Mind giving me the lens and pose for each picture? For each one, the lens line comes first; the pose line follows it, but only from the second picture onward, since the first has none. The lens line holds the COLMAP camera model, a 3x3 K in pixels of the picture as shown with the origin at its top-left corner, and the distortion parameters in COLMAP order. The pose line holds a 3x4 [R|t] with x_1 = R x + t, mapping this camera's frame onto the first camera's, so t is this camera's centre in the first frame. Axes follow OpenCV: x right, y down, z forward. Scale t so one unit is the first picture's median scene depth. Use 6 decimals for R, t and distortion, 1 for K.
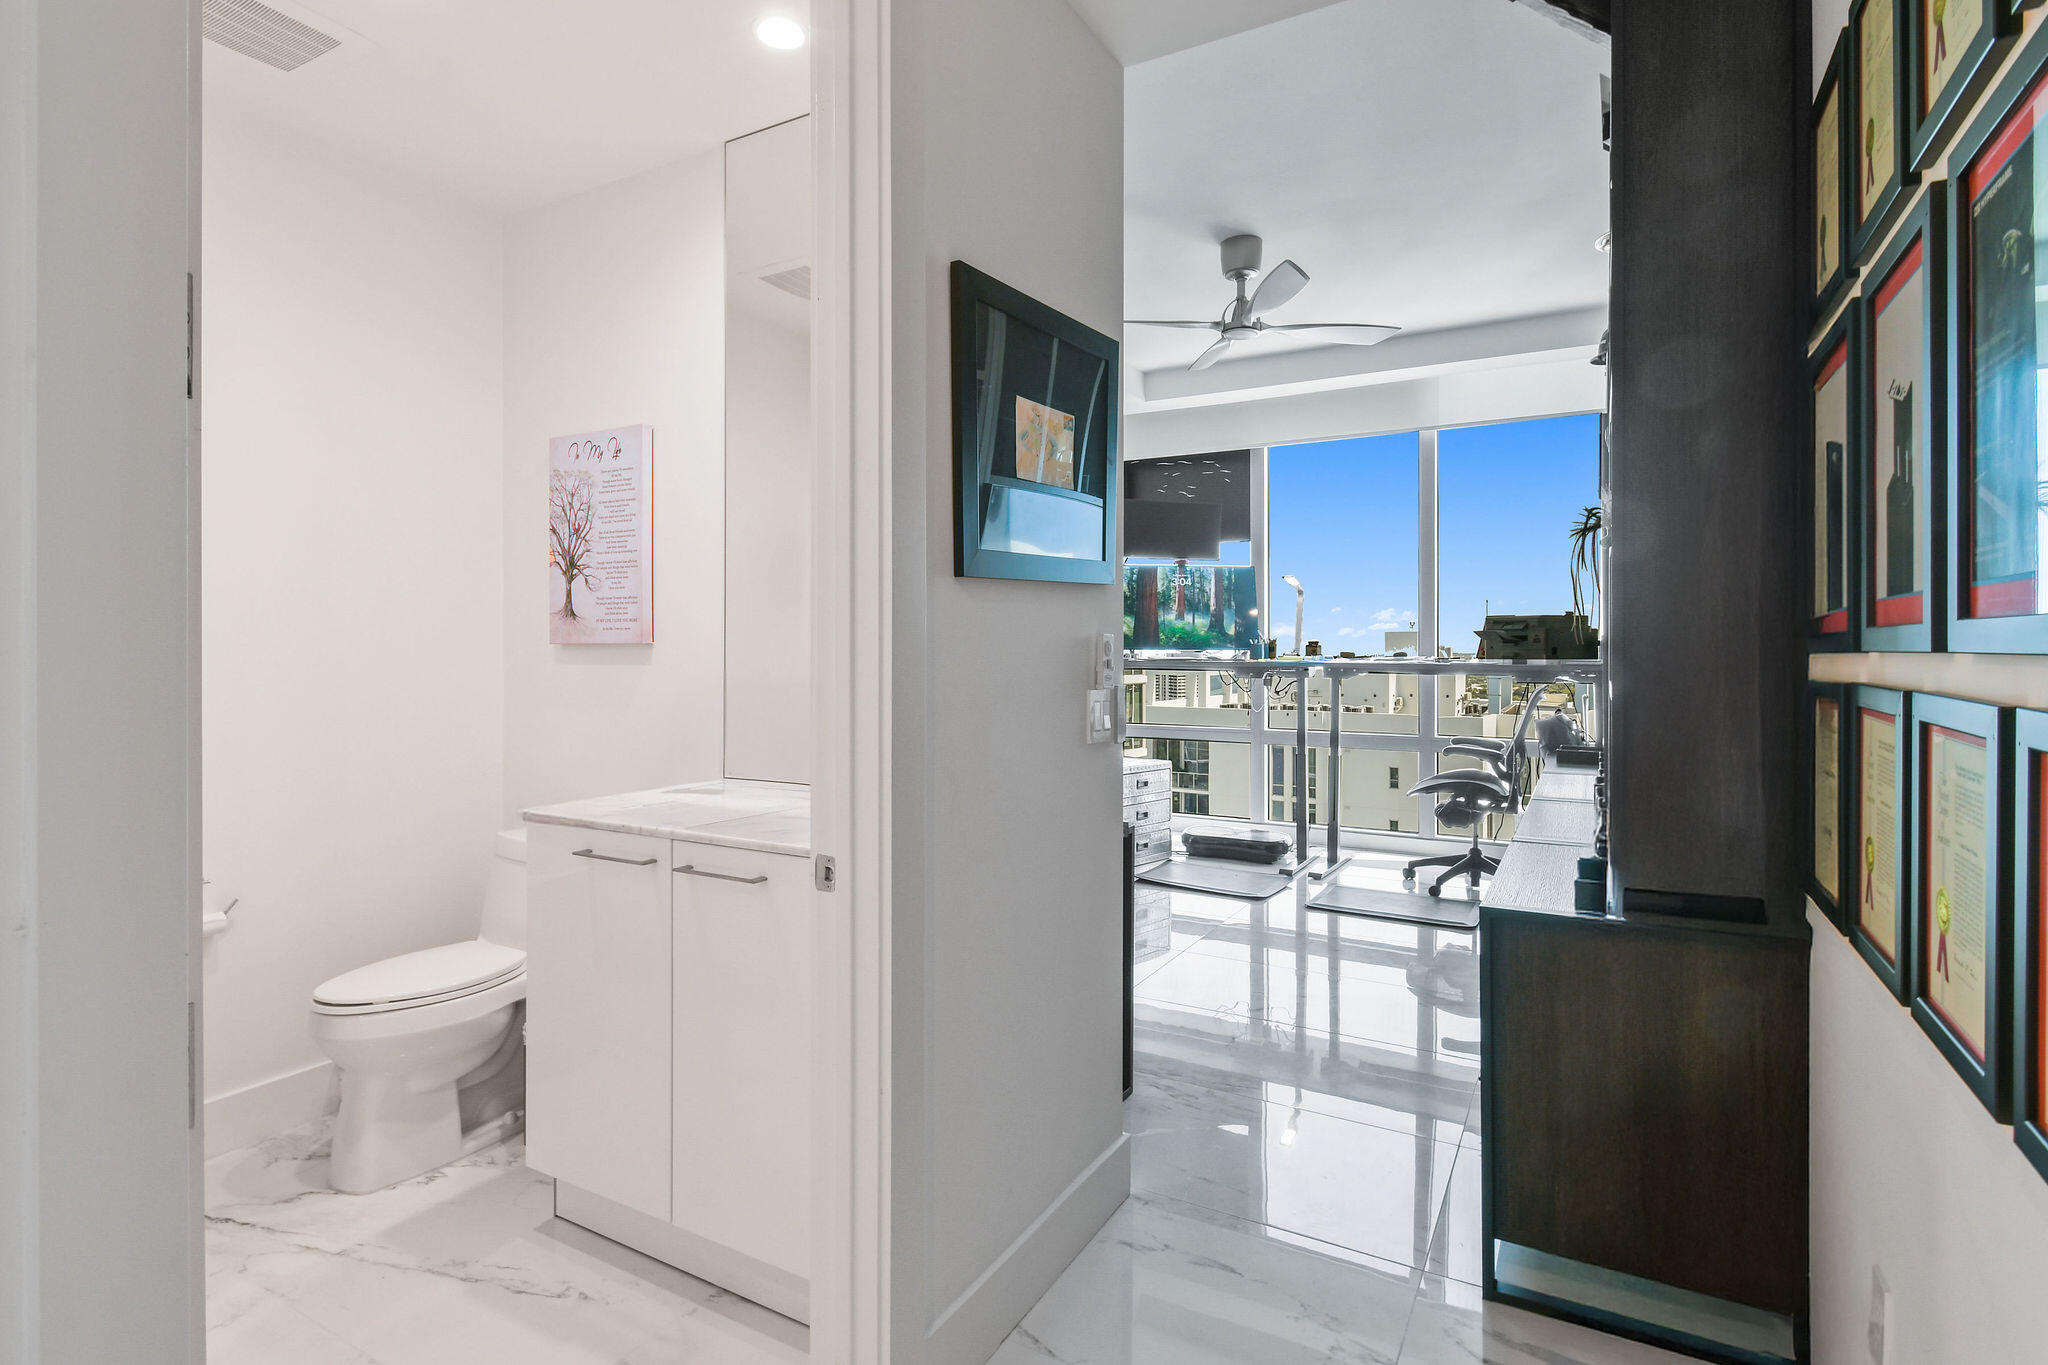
lens RADIAL K [[1021.8, 0, 1031.8], [0, 1021.8, 652.4], [0, 0, 1]] dist [-0.001101, -0.000391]
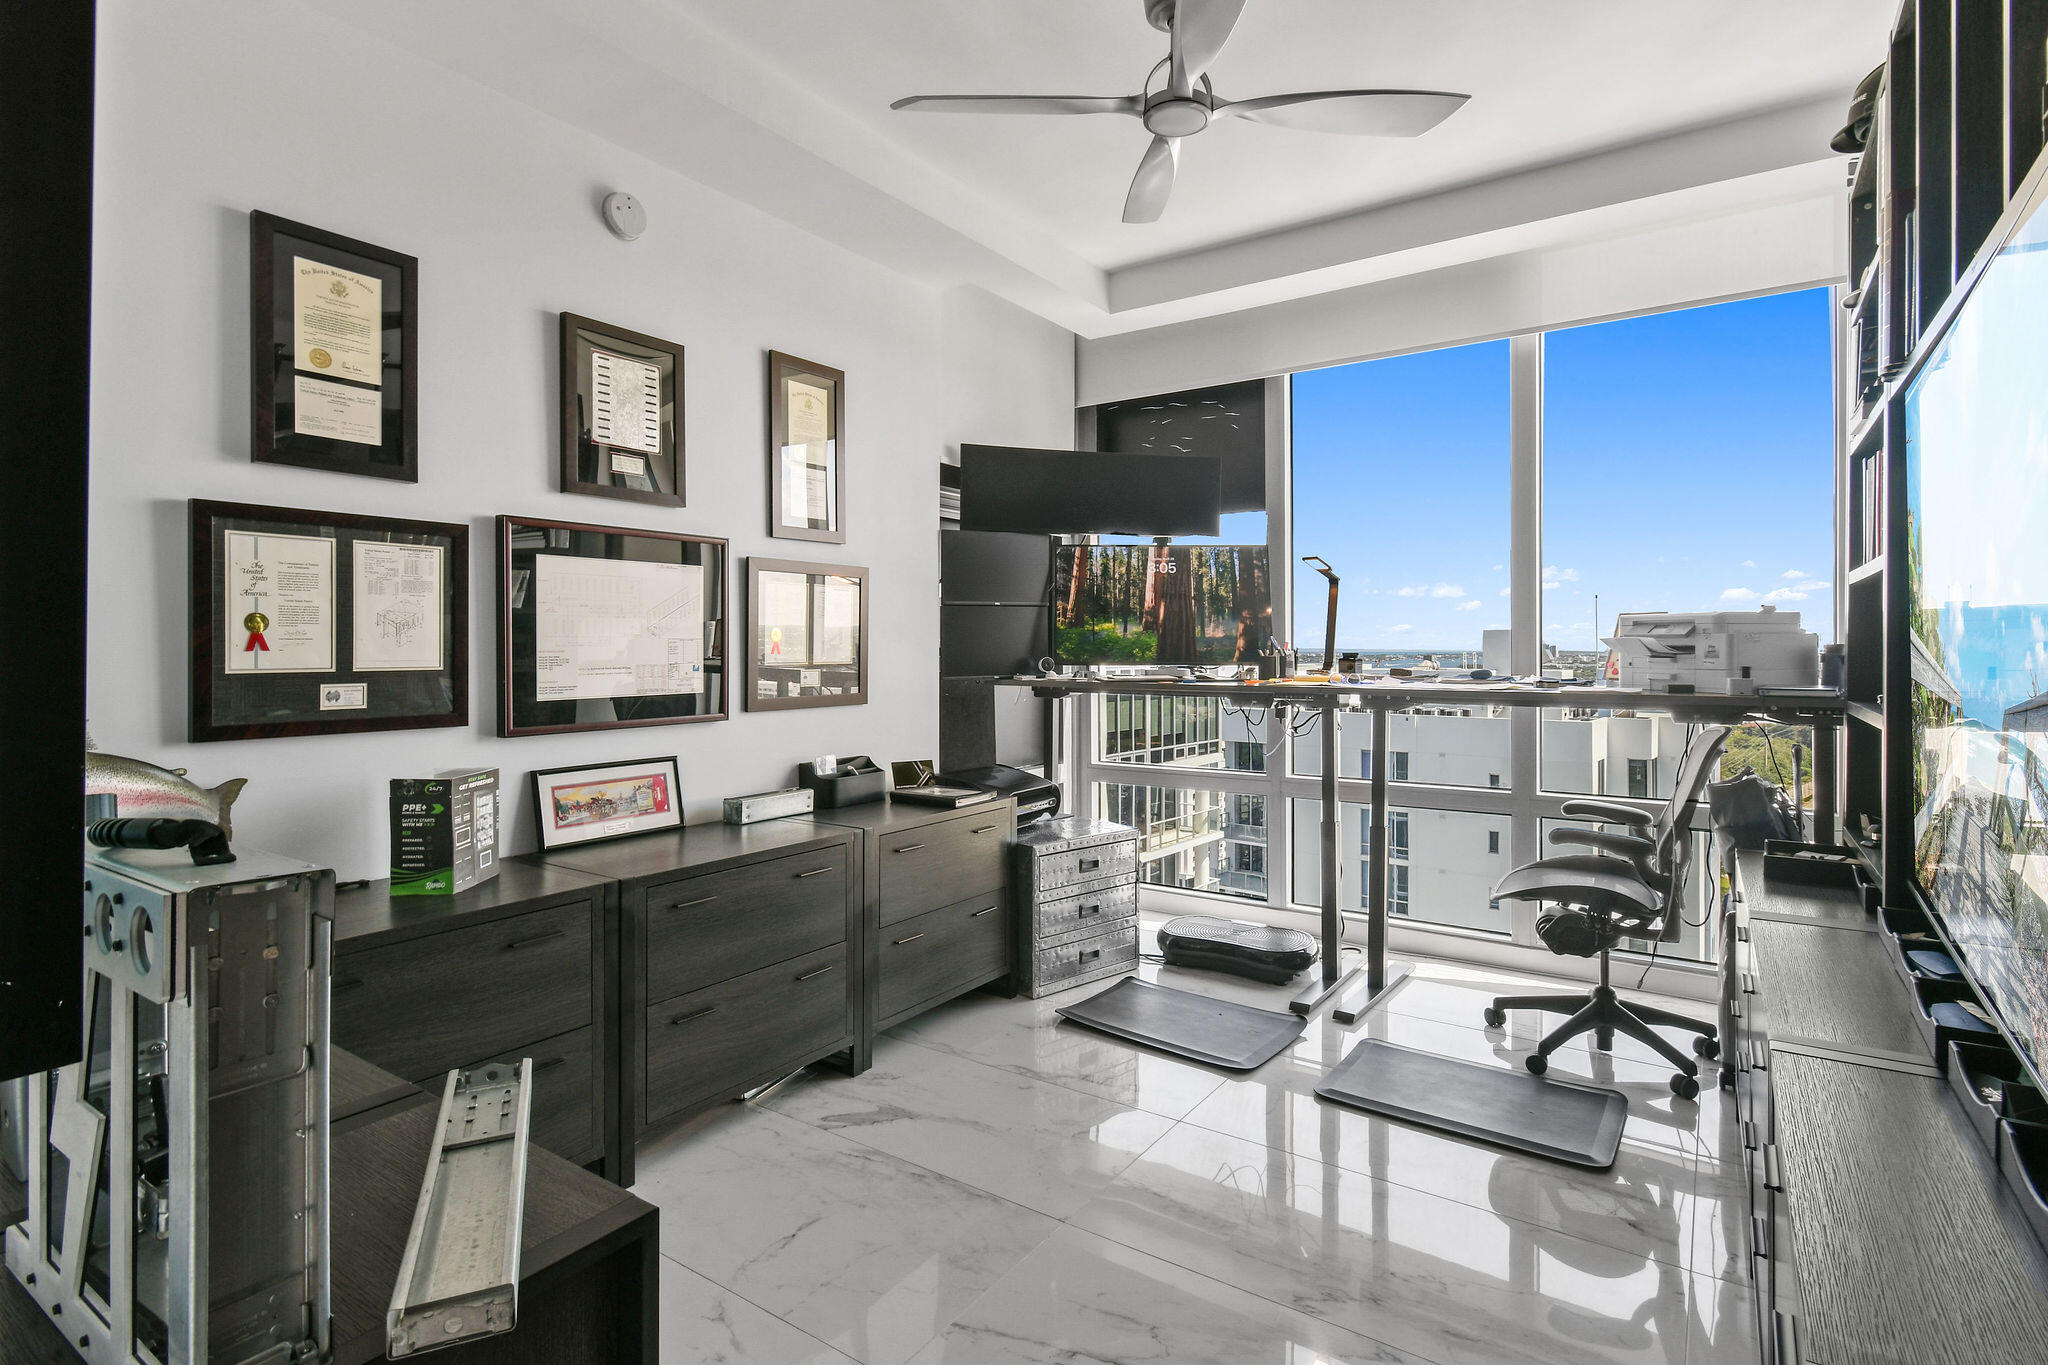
lens RADIAL K [[1024.1, 0, 1022.0], [0, 1024.1, 660.4], [0, 0, 1]] dist [0.001523, -0.001203]
pose [[0.995607, -0.004354, -0.093526, 0.128278], [0.005299, 0.999937, 0.009865, -0.014205], [0.093477, -0.010318, 0.995568, 0.318701]]
